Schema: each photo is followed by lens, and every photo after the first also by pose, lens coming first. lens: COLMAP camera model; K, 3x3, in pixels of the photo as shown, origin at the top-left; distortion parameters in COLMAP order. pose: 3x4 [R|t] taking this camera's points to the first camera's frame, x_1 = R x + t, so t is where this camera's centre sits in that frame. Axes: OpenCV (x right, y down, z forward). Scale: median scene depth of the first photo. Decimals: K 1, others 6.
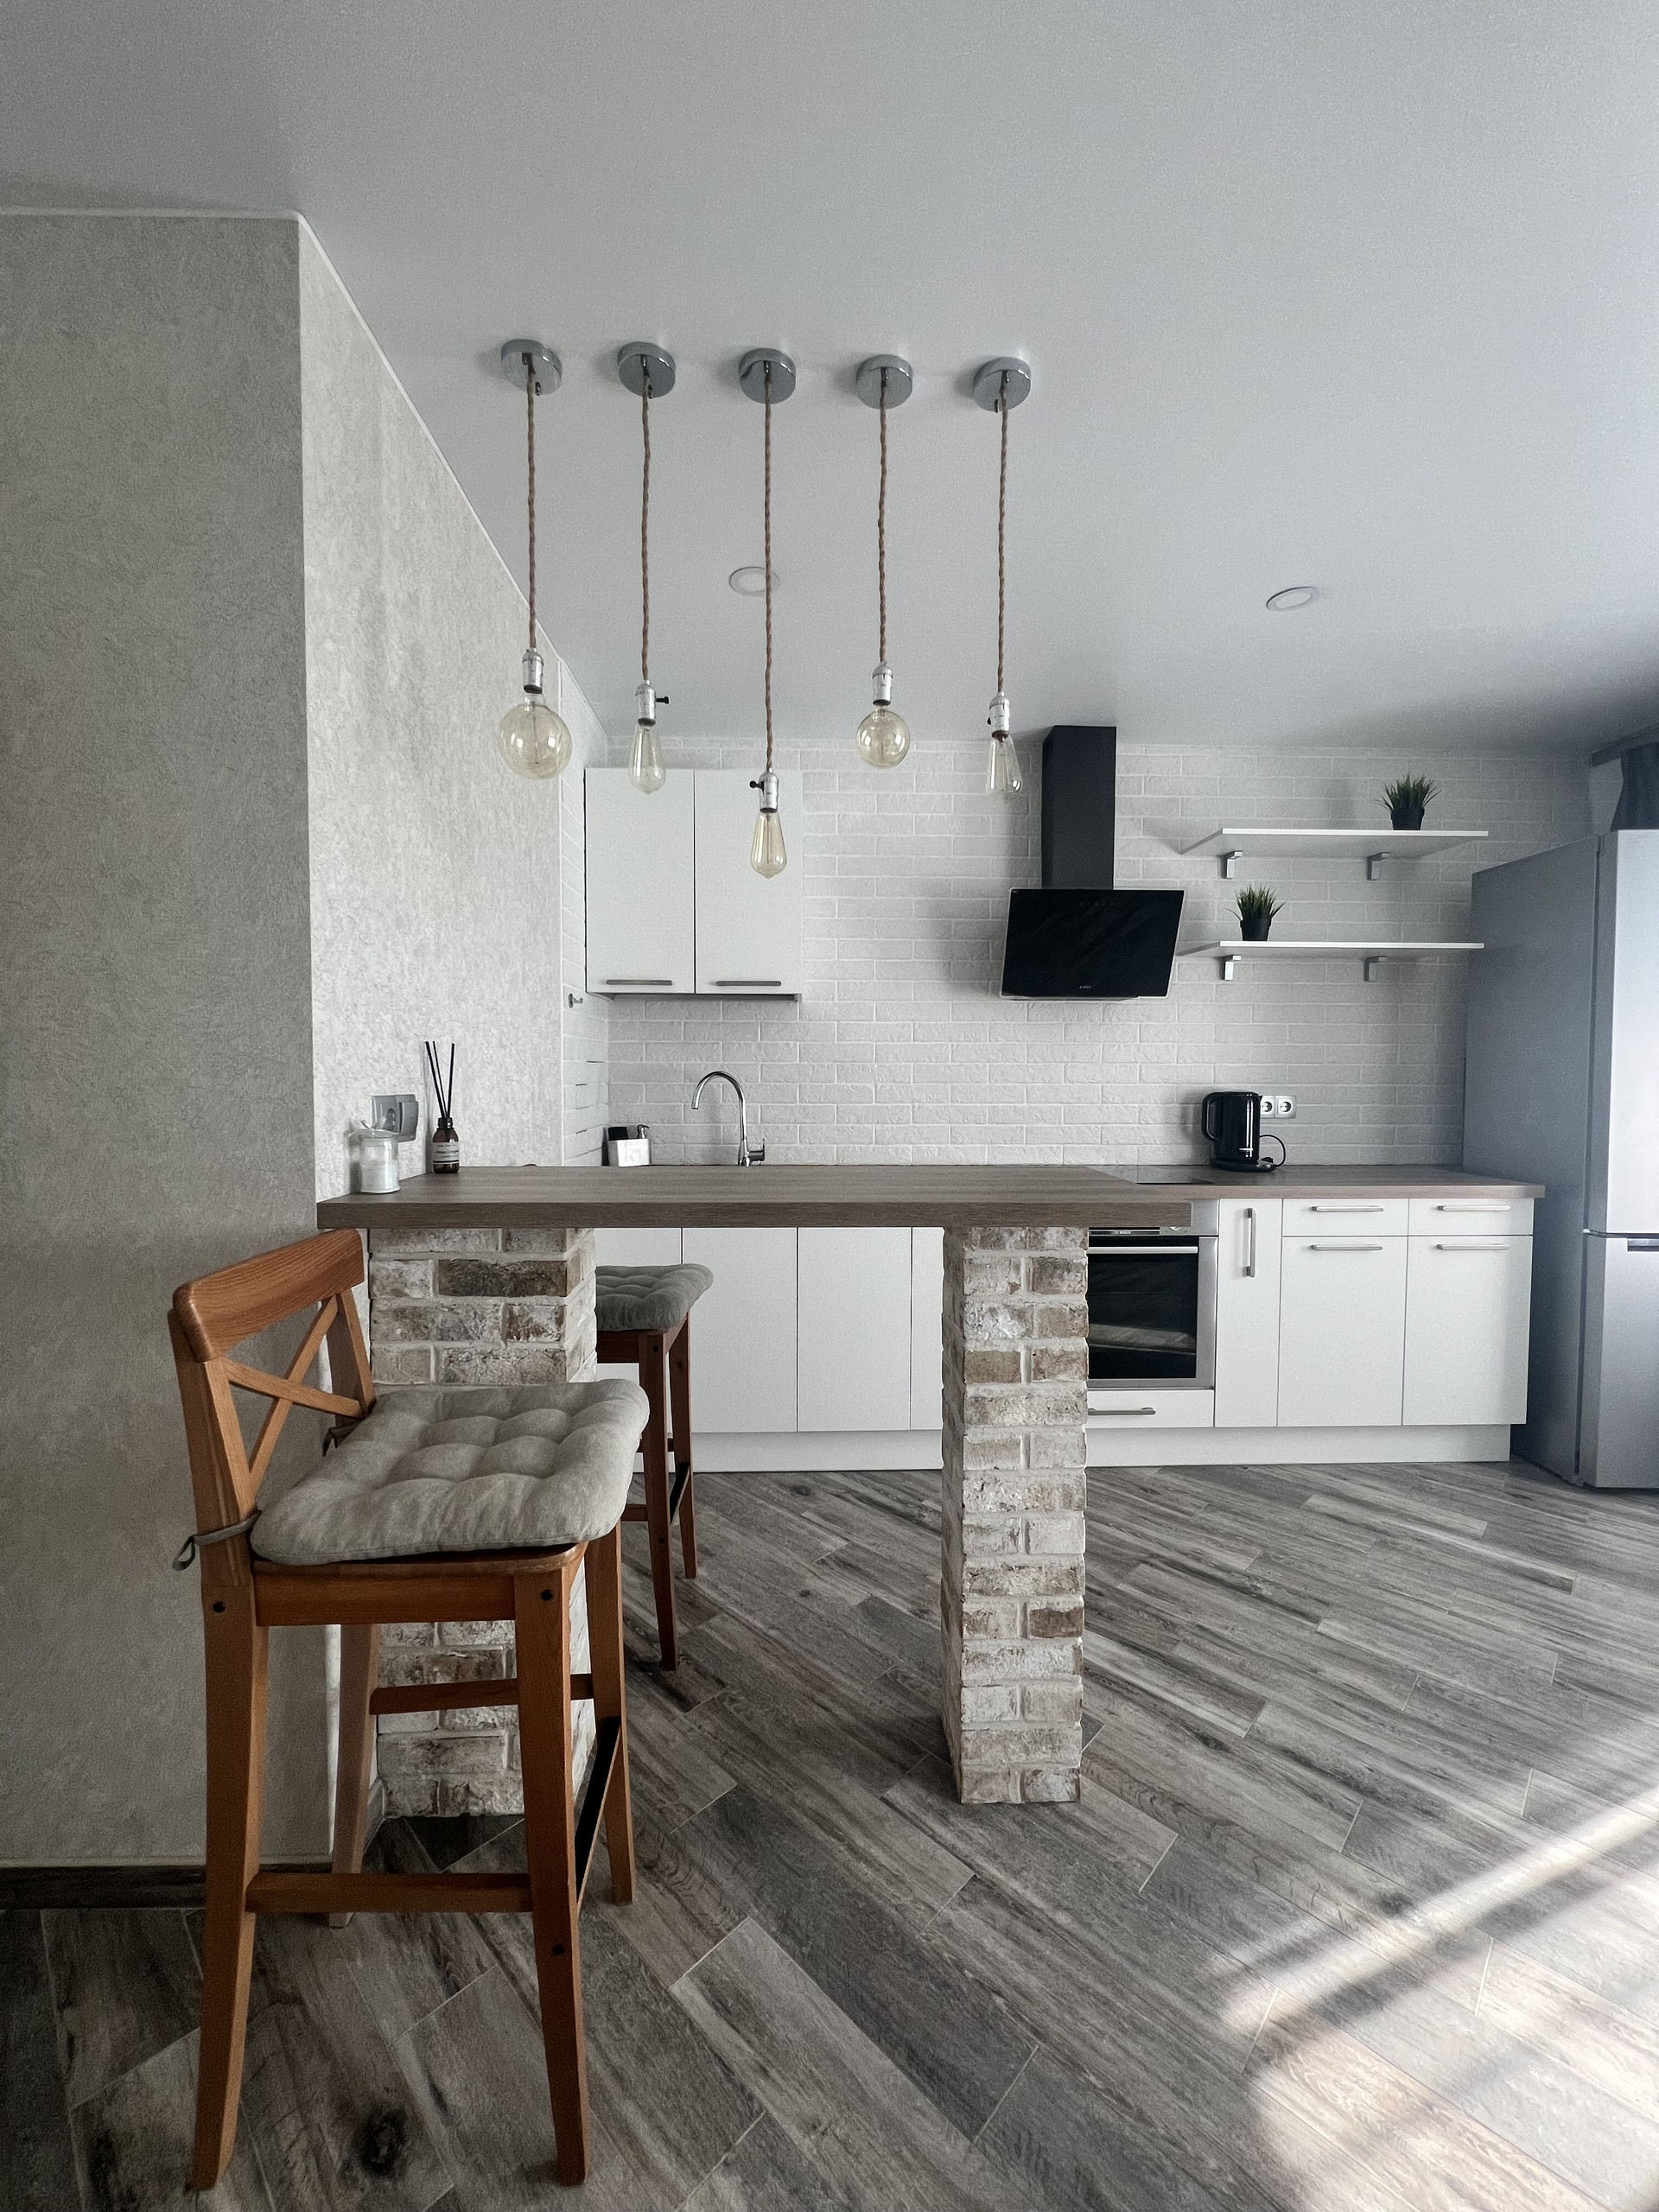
lens RADIAL K [[880.9, 0, 828.1], [0, 880.9, 1108.9], [0, 0, 1]] dist [-0.002272, 0.000495]
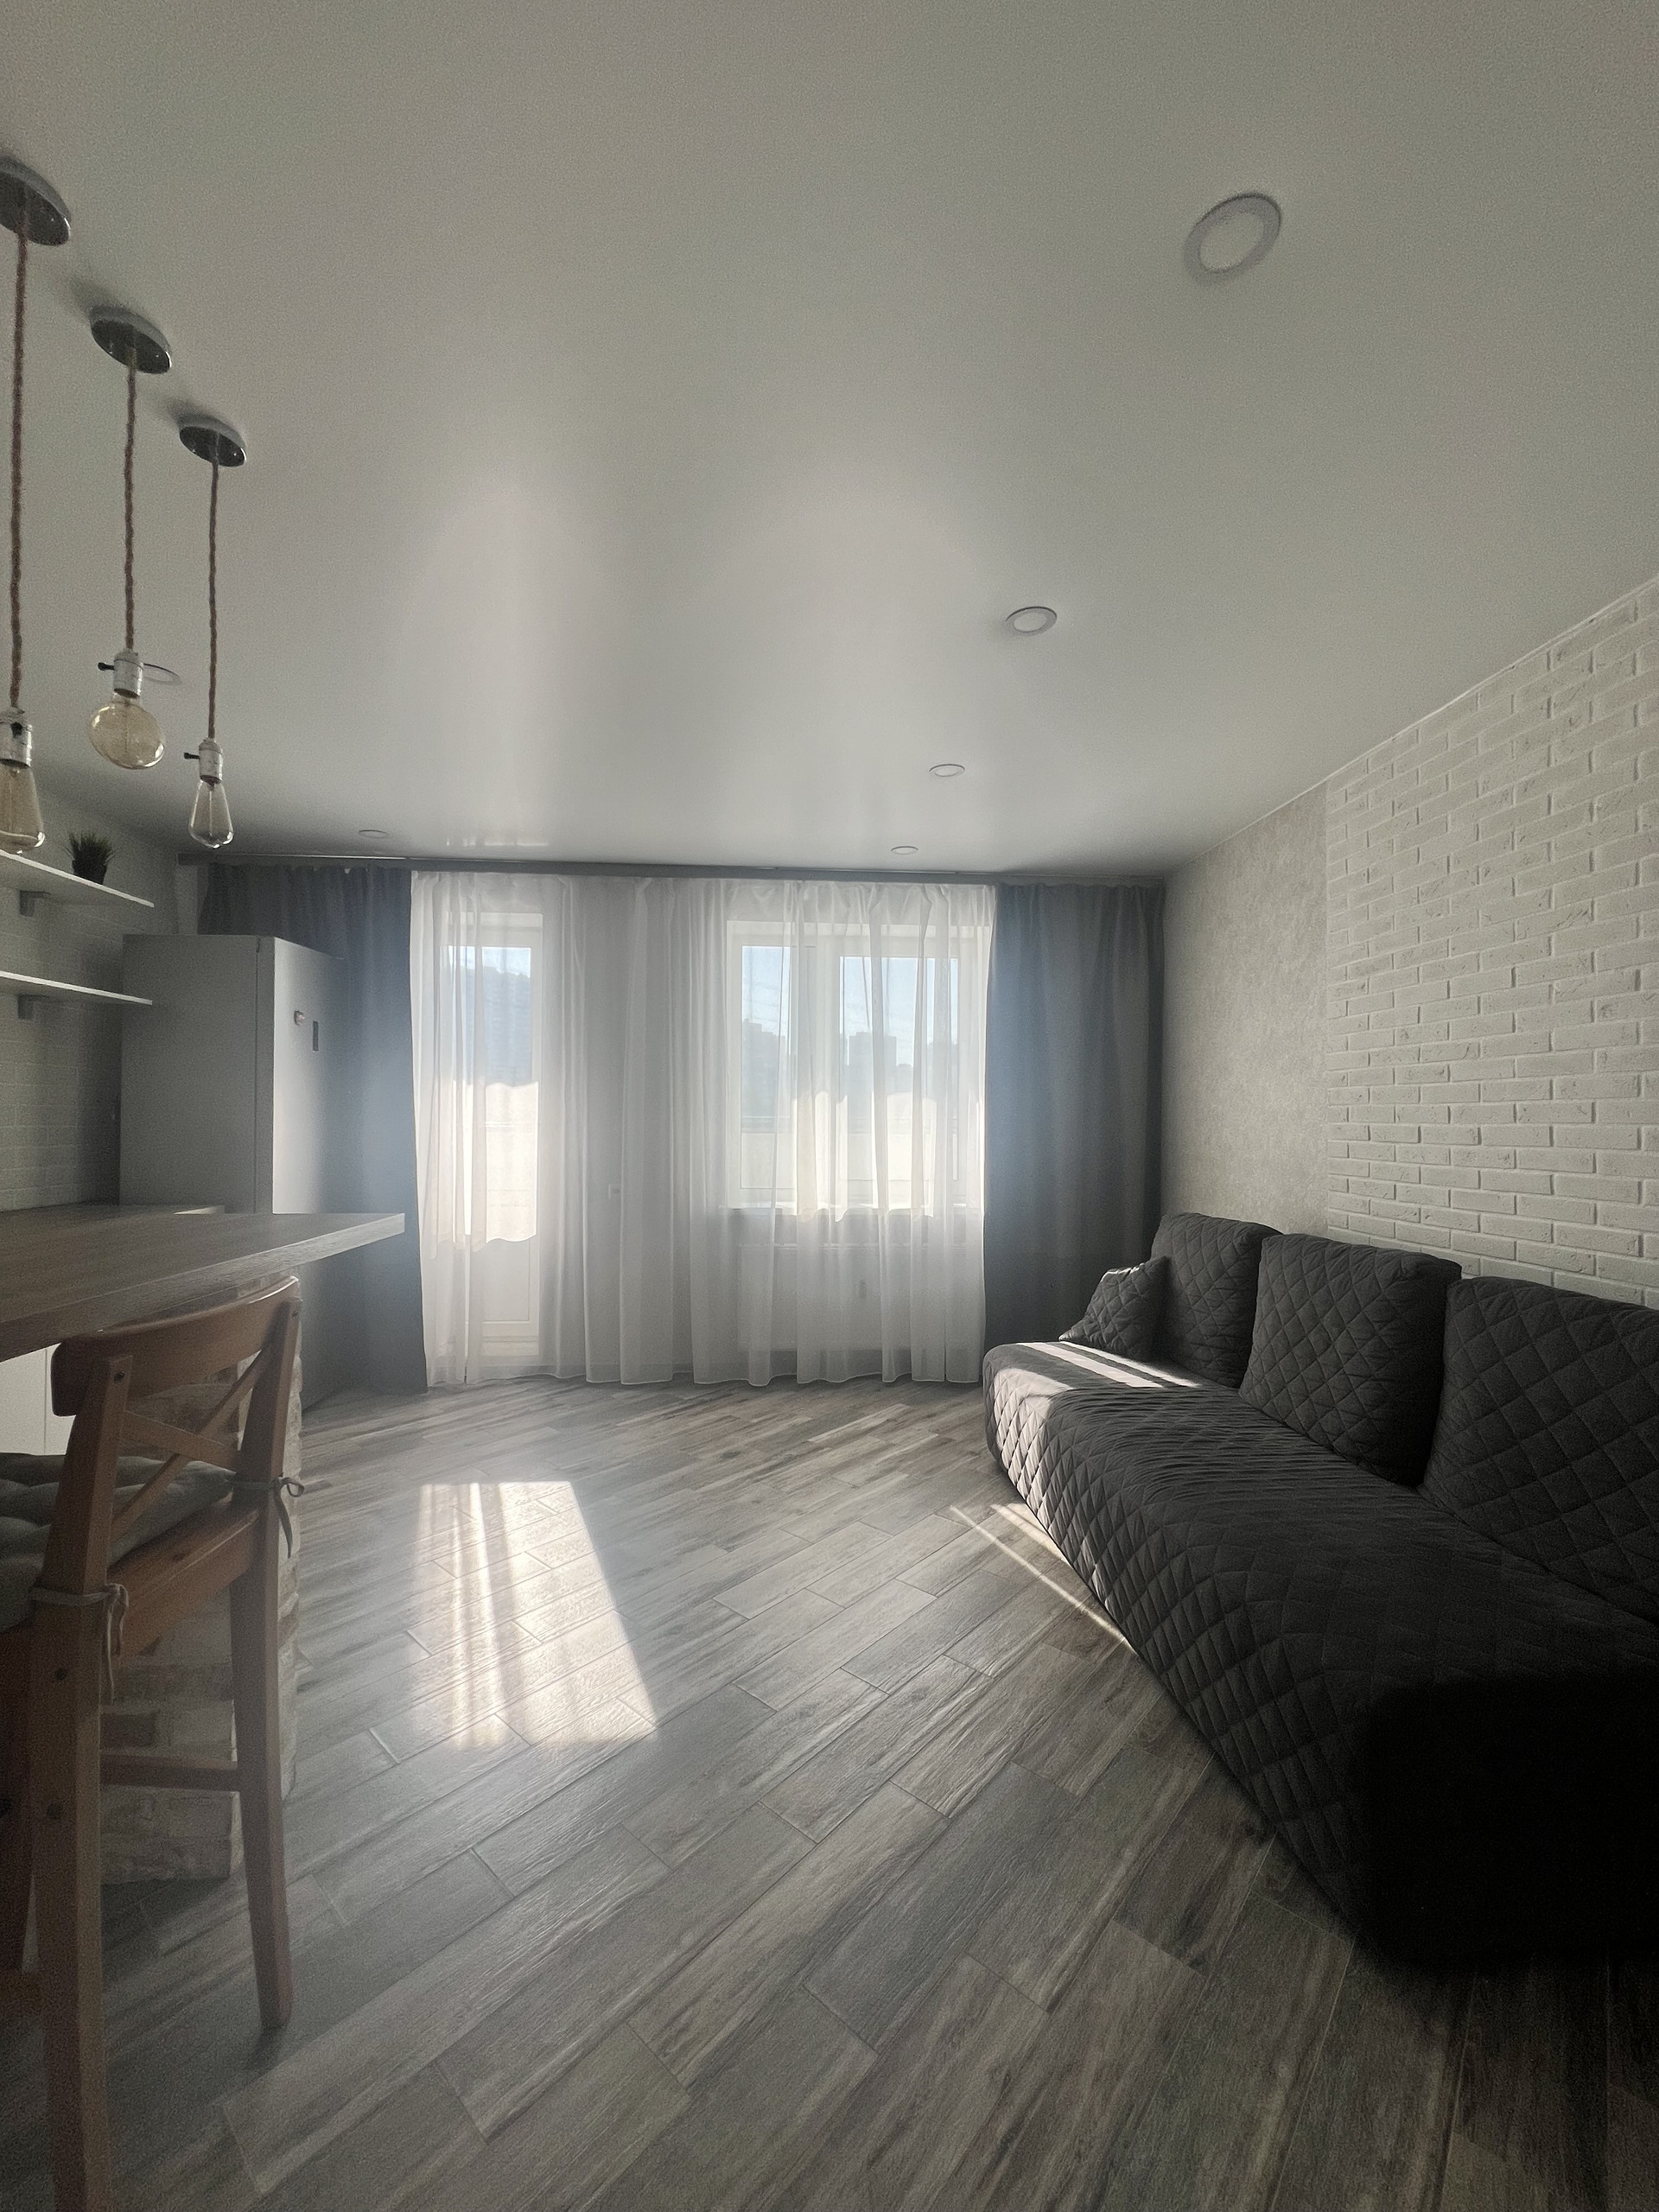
lens RADIAL K [[899.3, 0, 828.9], [0, 899.3, 1117.6], [0, 0, 1]] dist [-0.000723, 0.000076]
pose [[-0.037333, 0.005781, 0.999286, -0.703145], [0.031600, 0.999490, -0.004601, -0.007787], [-0.998803, 0.031406, -0.037496, 0.276717]]
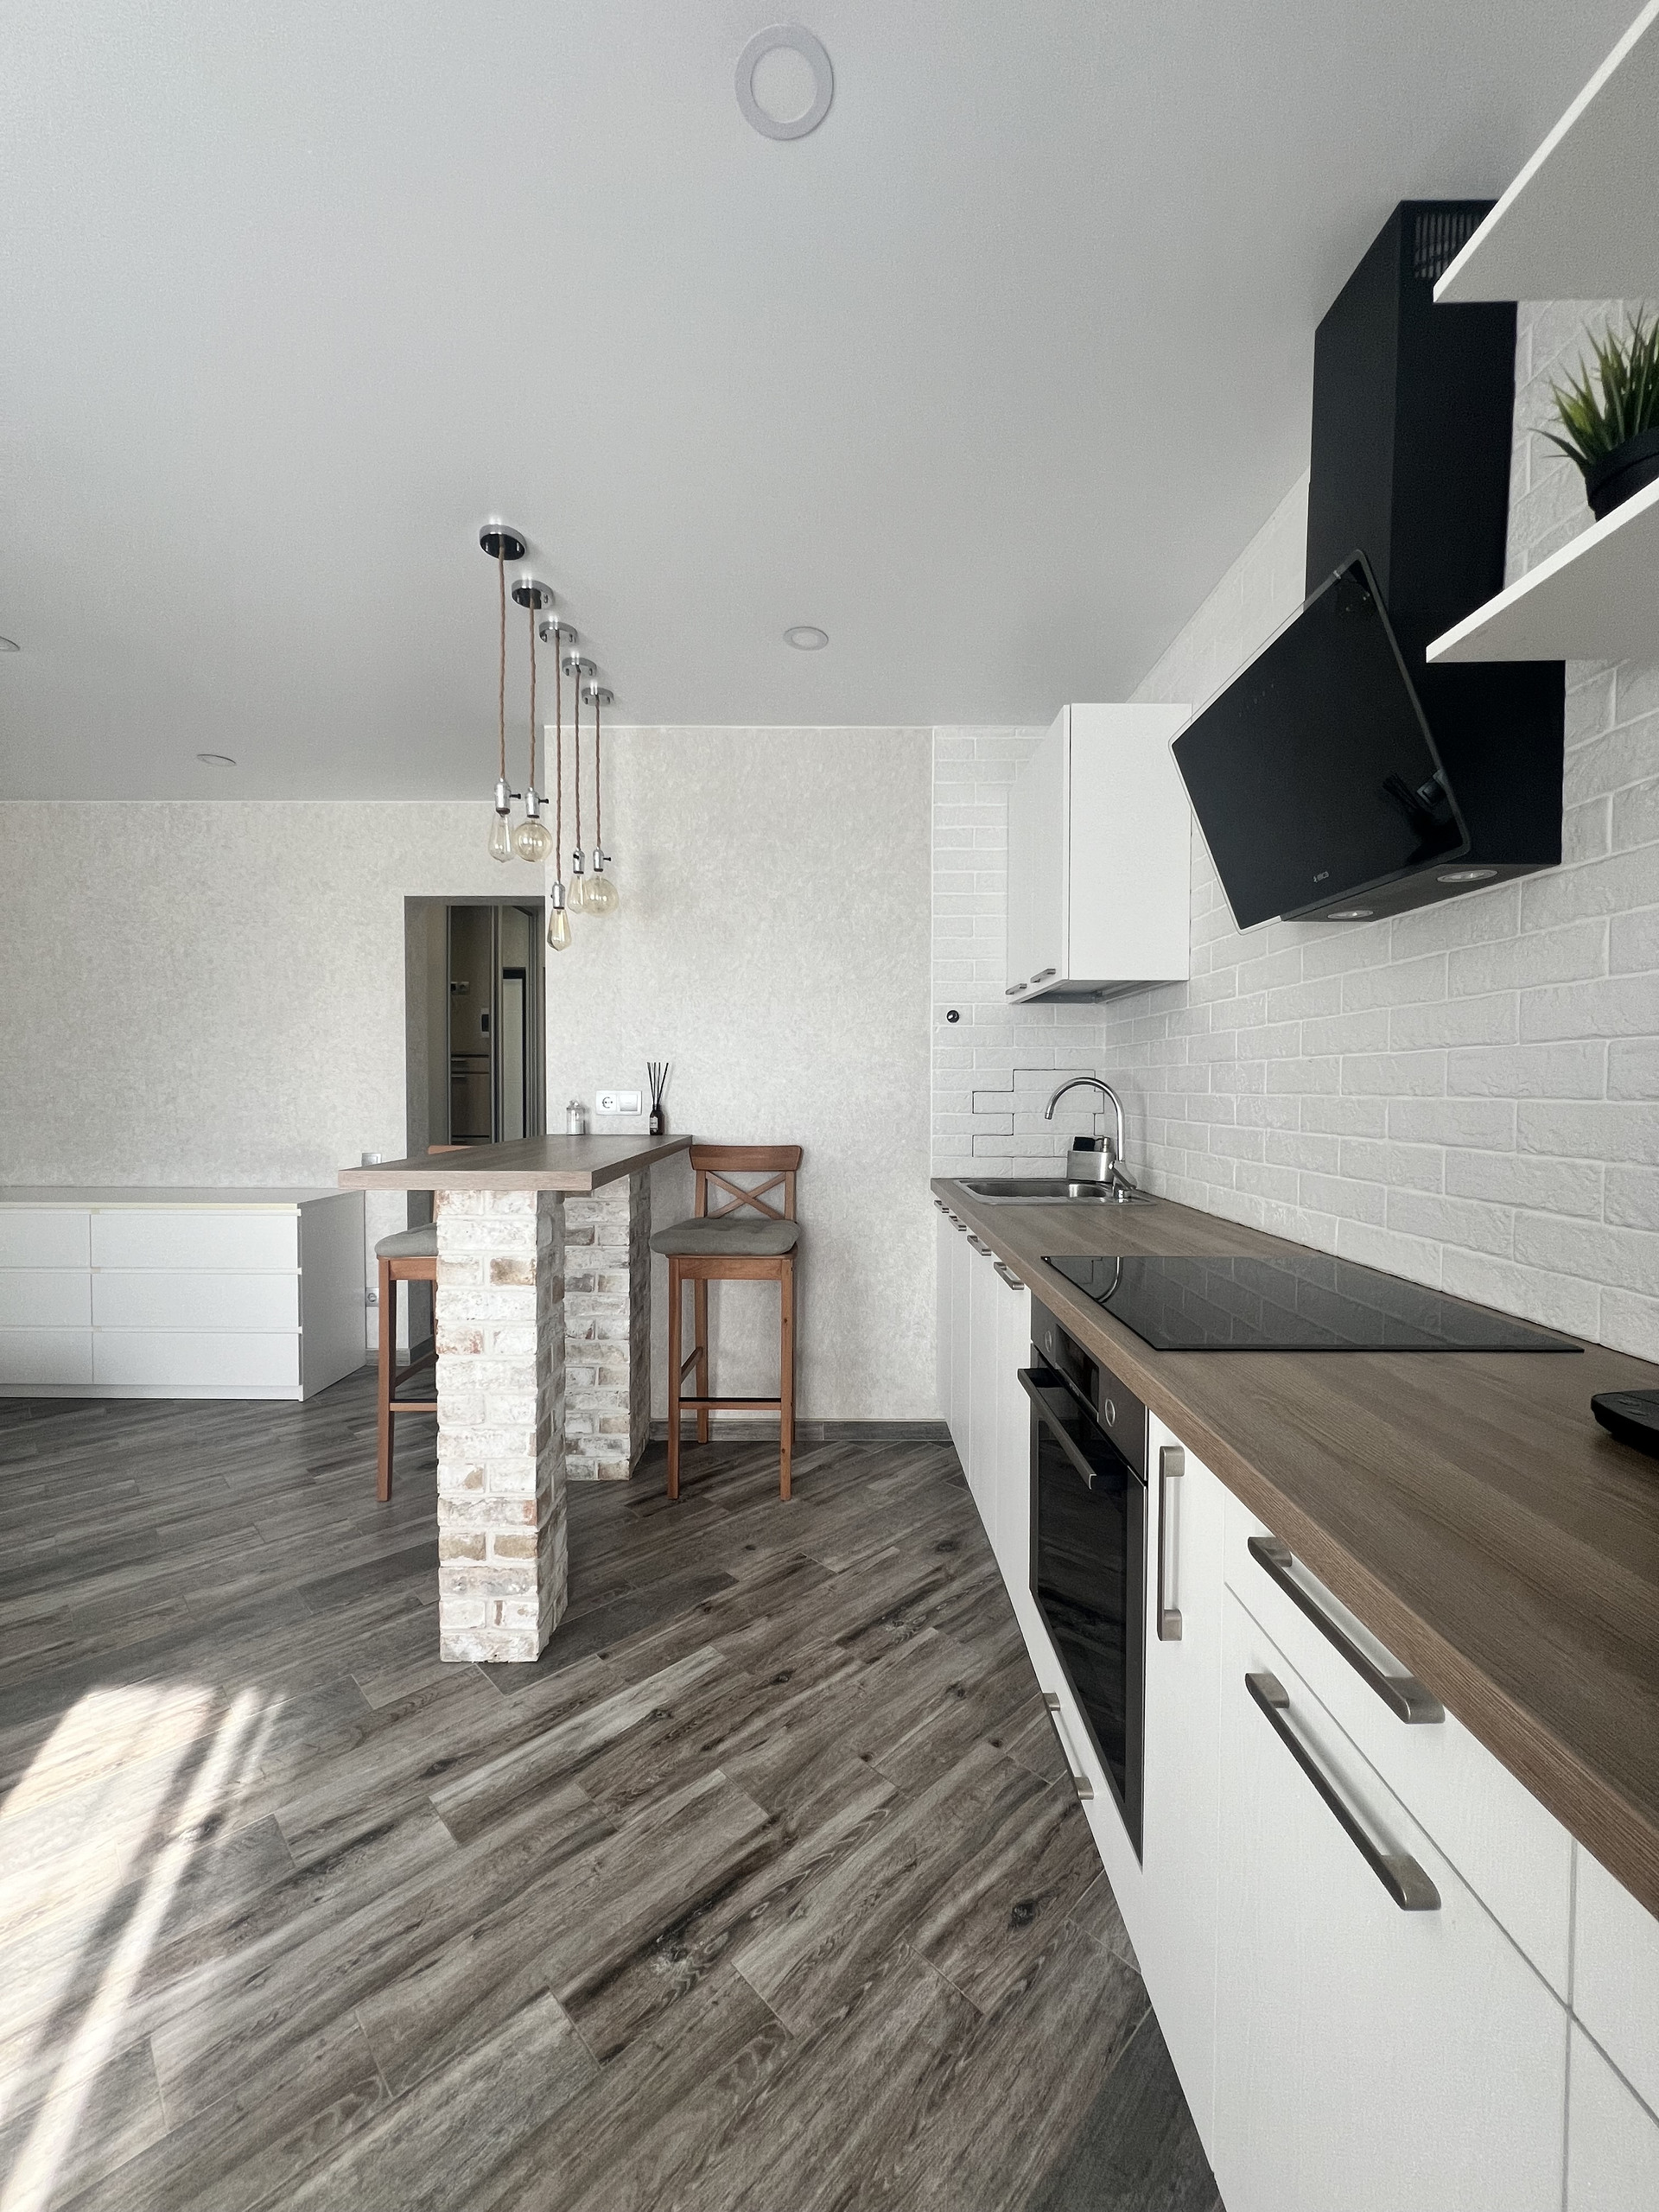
lens RADIAL K [[880.9, 0, 828.1], [0, 880.9, 1108.9], [0, 0, 1]] dist [-0.002272, 0.000495]
pose [[-0.031037, 0.022758, -0.999259, 1.198283], [-0.044246, 0.998729, 0.024120, -0.035049], [0.998538, 0.044962, -0.029991, 1.245687]]
